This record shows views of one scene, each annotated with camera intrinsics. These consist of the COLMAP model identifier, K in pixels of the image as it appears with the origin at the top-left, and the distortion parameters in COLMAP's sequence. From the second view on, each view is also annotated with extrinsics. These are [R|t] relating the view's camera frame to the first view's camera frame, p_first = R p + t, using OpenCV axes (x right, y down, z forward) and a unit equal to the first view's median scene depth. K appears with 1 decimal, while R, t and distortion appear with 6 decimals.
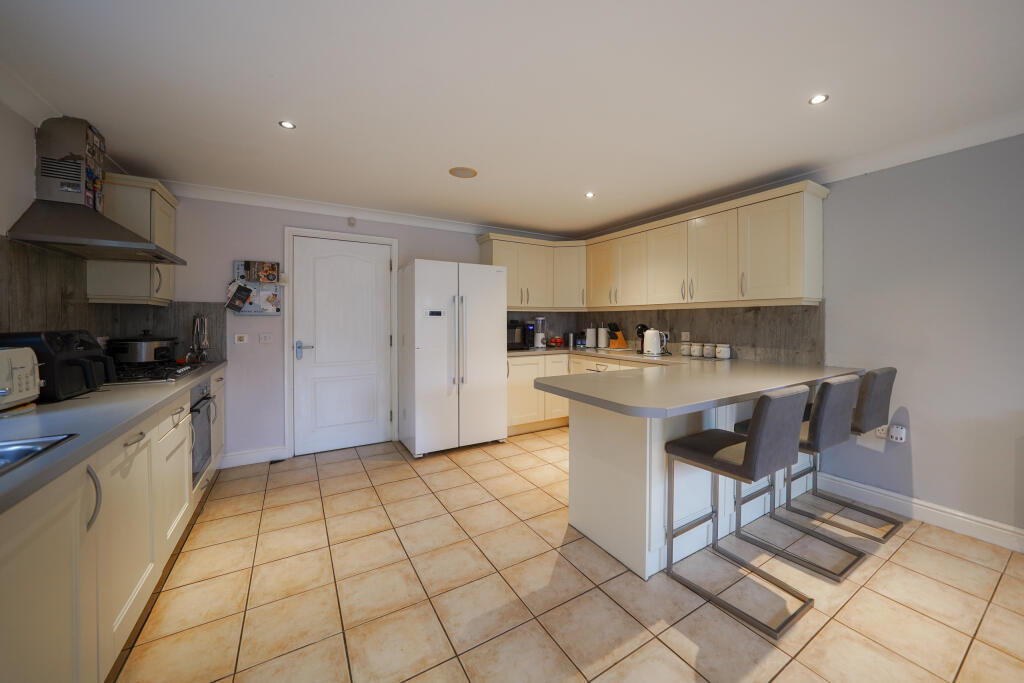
lens RADIAL K [[369.3, 0, 531.5], [0, 369.3, 330.9], [0, 0, 1]] dist [-0.003038, -0.000064]
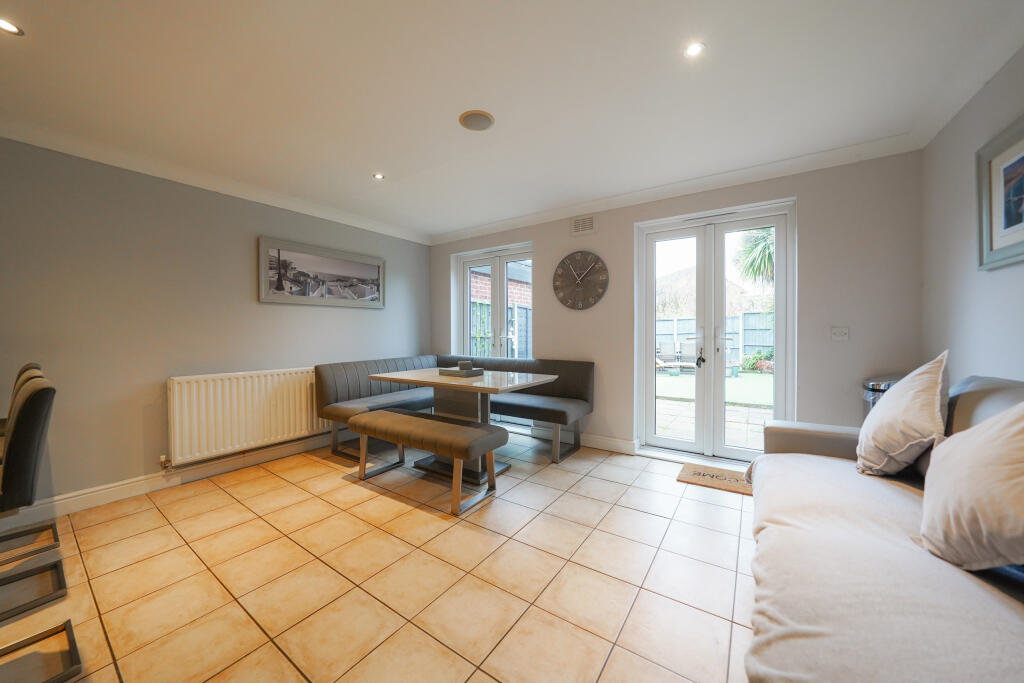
lens RADIAL K [[358.1, 0, 512.7], [0, 358.1, 334.9], [0, 0, 1]] dist [-0.011883, -0.000050]
pose [[-0.382129, -0.006557, 0.924086, -0.197535], [0.028128, 0.999429, 0.018723, 0.031670], [-0.923681, 0.033148, -0.381726, 0.156011]]
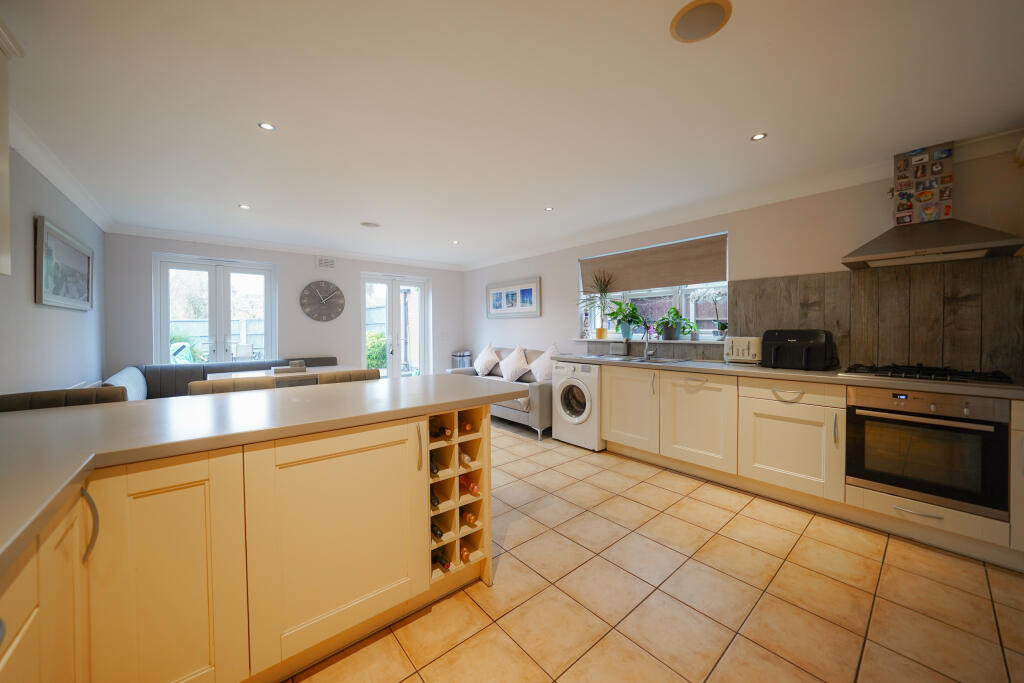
lens RADIAL K [[362.7, 0, 512.9], [0, 362.7, 334.9], [0, 0, 1]] dist [-0.026220, 0.000019]
pose [[-0.992099, 0.006564, -0.125287, 0.098112], [0.001789, 0.999269, 0.038185, -0.017845], [0.125446, 0.037659, -0.991385, 1.180166]]
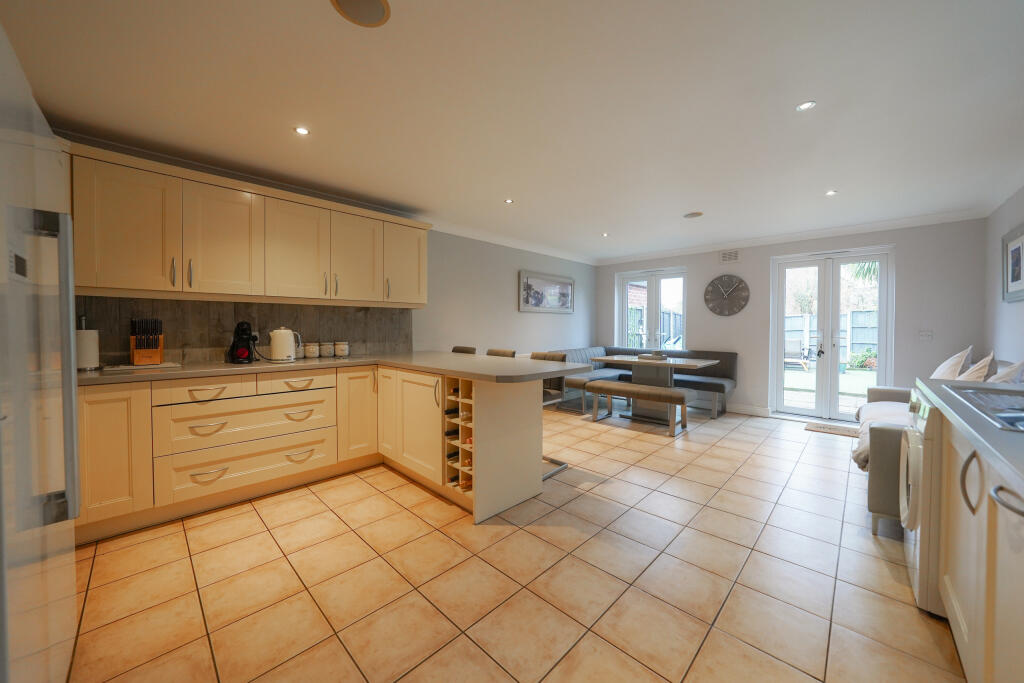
lens RADIAL K [[369.3, 0, 531.5], [0, 369.3, 330.9], [0, 0, 1]] dist [-0.003038, -0.000064]
pose [[-0.250914, -0.013903, 0.967910, -0.592956], [0.021843, 0.999561, 0.020020, -0.003634], [-0.967763, 0.026166, -0.250500, 0.747732]]
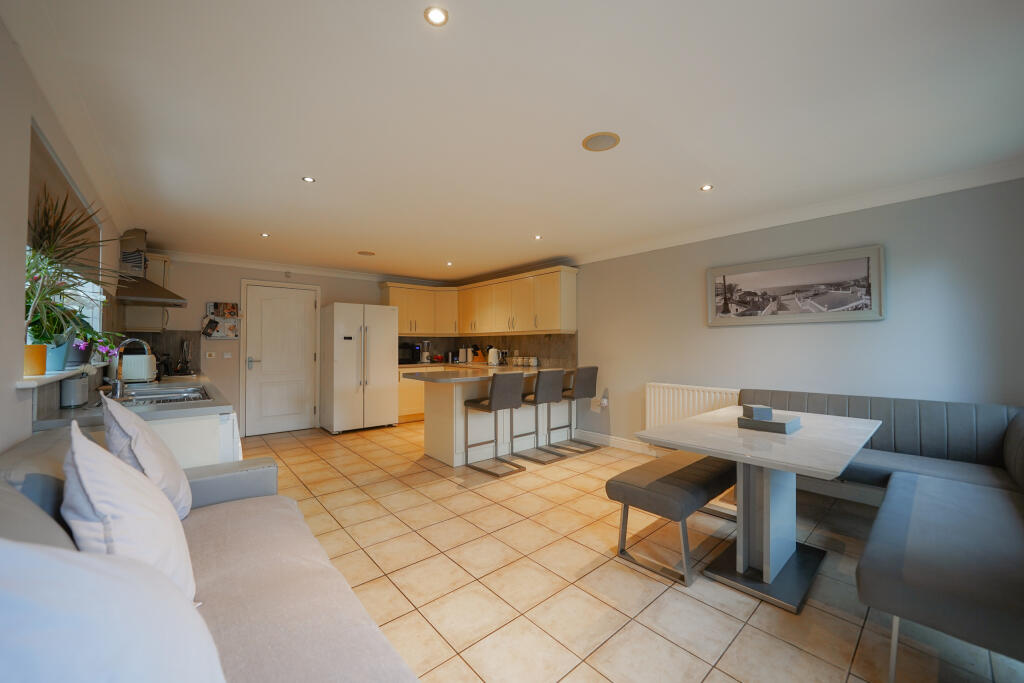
lens RADIAL K [[373.7, 0, 498.4], [0, 373.7, 342.7], [0, 0, 1]] dist [-0.016301, -0.000020]
pose [[0.991096, -0.001474, 0.133140, 0.149176], [0.005782, 0.999472, -0.031977, 0.024280], [-0.133023, 0.032462, 0.990581, -0.598942]]
